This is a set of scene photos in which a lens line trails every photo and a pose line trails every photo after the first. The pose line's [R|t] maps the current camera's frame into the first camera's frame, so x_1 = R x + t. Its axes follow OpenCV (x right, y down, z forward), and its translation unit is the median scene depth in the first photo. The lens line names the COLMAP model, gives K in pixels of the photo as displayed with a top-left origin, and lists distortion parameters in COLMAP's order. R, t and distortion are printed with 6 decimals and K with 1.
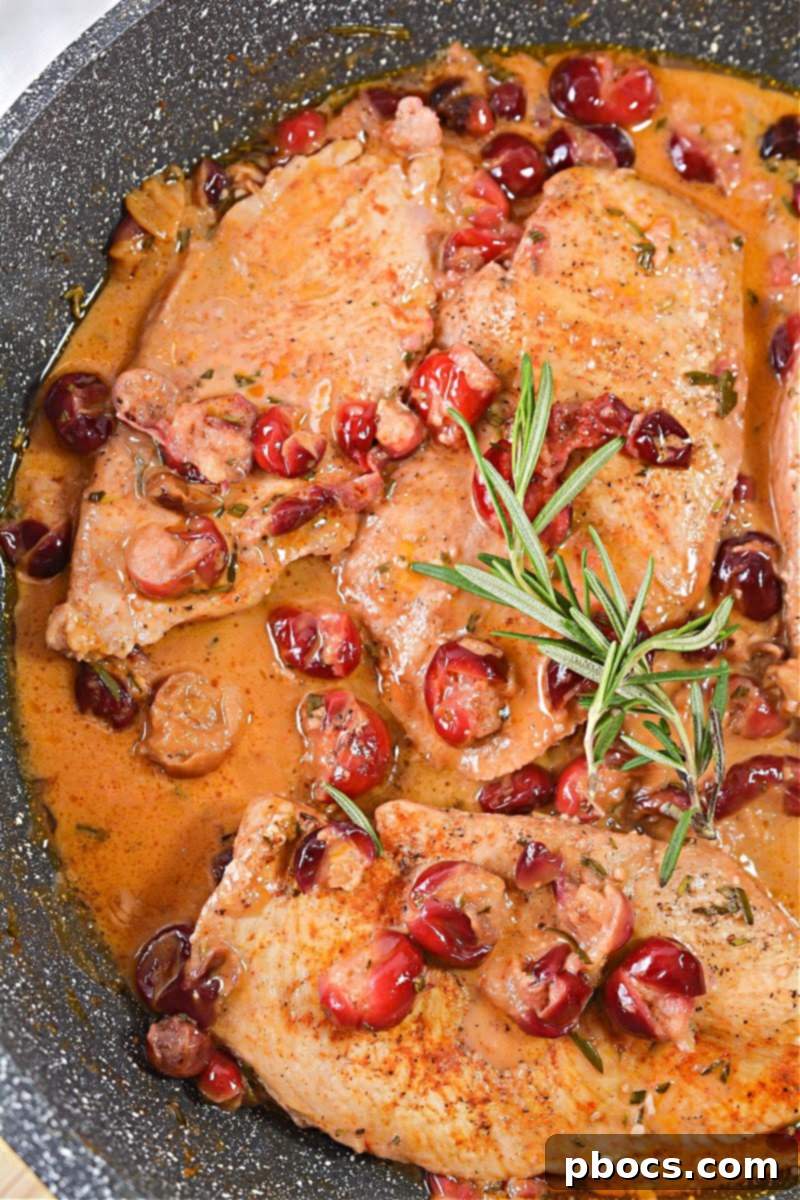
lens RADIAL K [[2140.8, 0, 399.6], [0, 2140.8, 604.8], [0, 0, 1]] dist [0.031348, 0.000000]
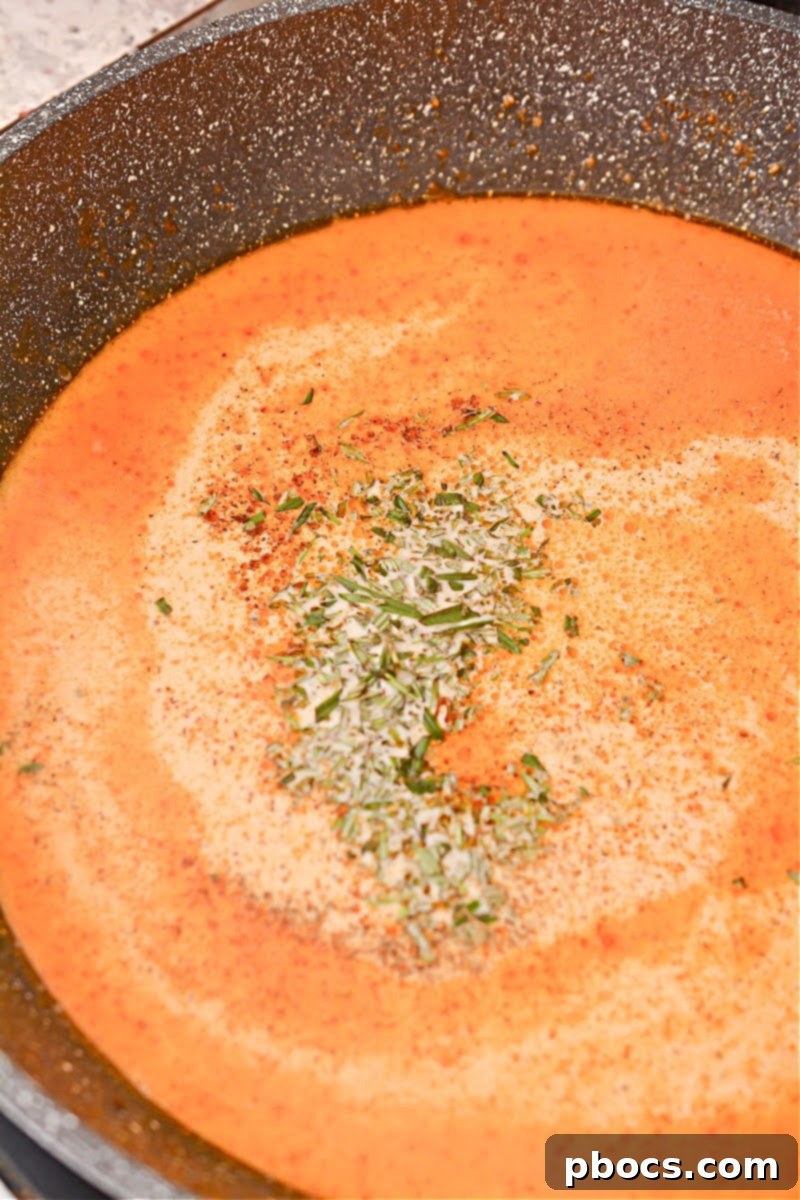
lens RADIAL K [[2140.8, 0, 401.7], [0, 2140.8, 599.5], [0, 0, 1]] dist [0.031348, 0.000000]
pose [[0.846643, 0.427118, -0.317437, 0.349076], [-0.519454, 0.792876, -0.318615, 0.347357], [0.115603, 0.434647, 0.893151, 0.100315]]
